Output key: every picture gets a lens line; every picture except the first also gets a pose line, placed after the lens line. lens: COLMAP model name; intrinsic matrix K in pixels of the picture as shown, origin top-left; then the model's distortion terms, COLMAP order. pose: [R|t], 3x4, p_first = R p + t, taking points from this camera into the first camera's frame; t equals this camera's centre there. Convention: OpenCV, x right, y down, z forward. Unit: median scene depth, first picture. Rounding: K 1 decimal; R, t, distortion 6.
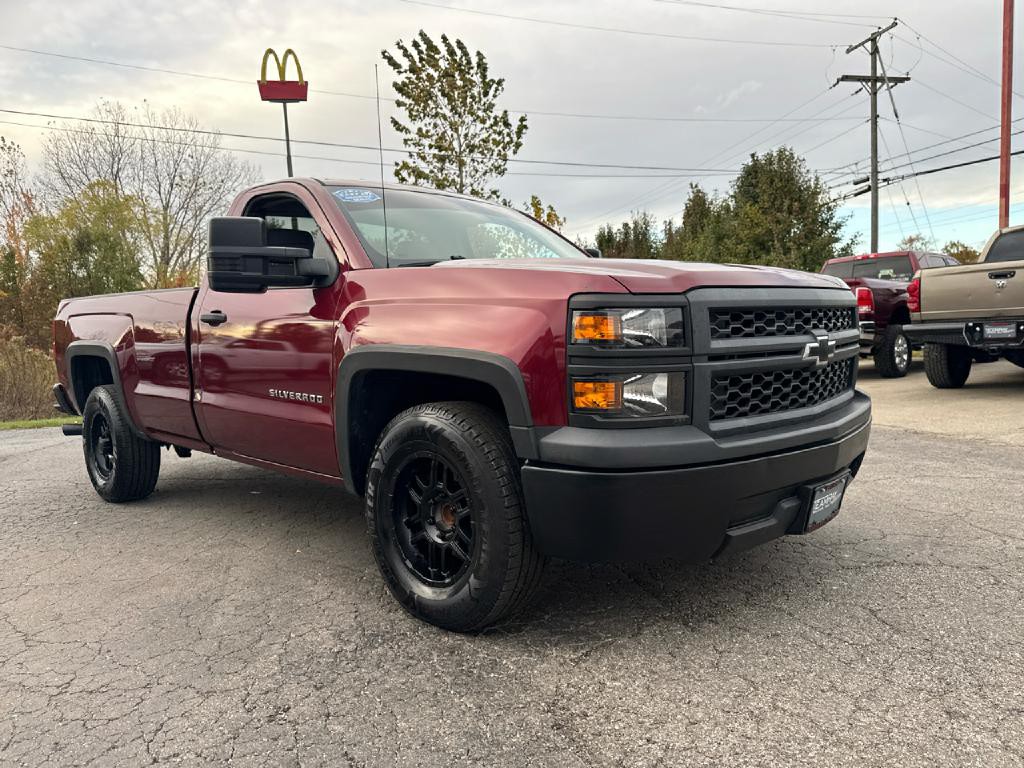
lens RADIAL K [[715.1, 0, 517.2], [0, 715.1, 391.1], [0, 0, 1]] dist [0.011491, -0.007122]
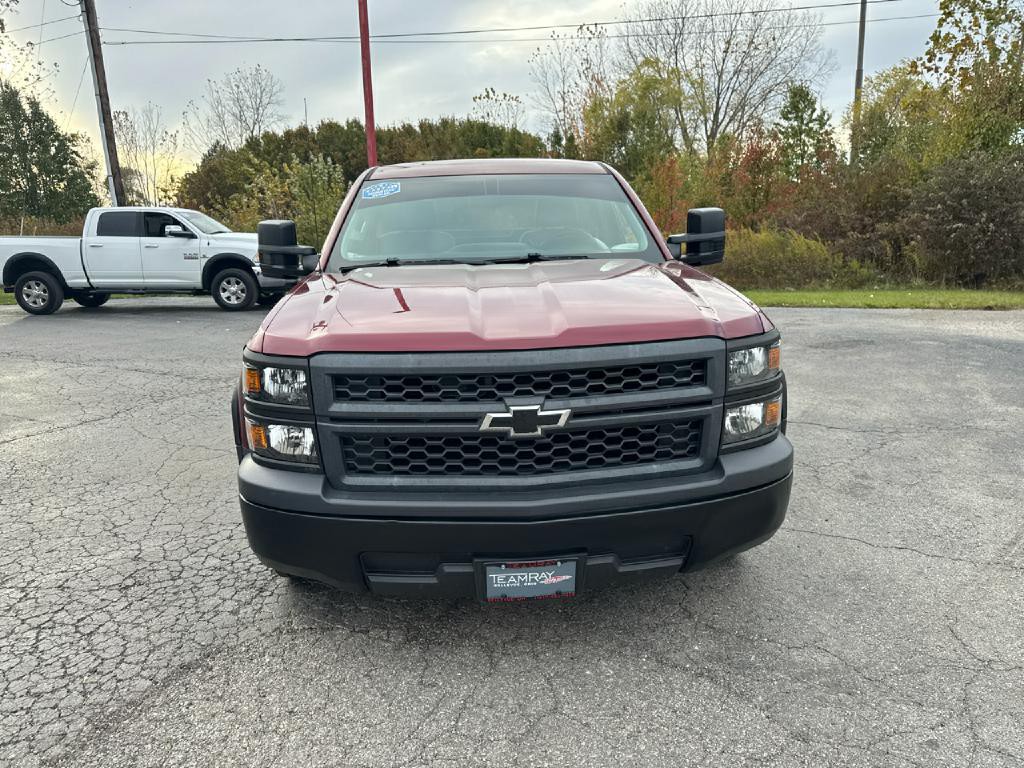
lens RADIAL K [[716.5, 0, 512.0], [0, 716.5, 384.0], [0, 0, 1]] dist [0.053634, -0.001400]
pose [[0.754806, 0.171695, -0.633079, 1.012070], [-0.066726, 0.980227, 0.186289, -0.279191], [0.652546, -0.098369, 0.751337, 0.330392]]
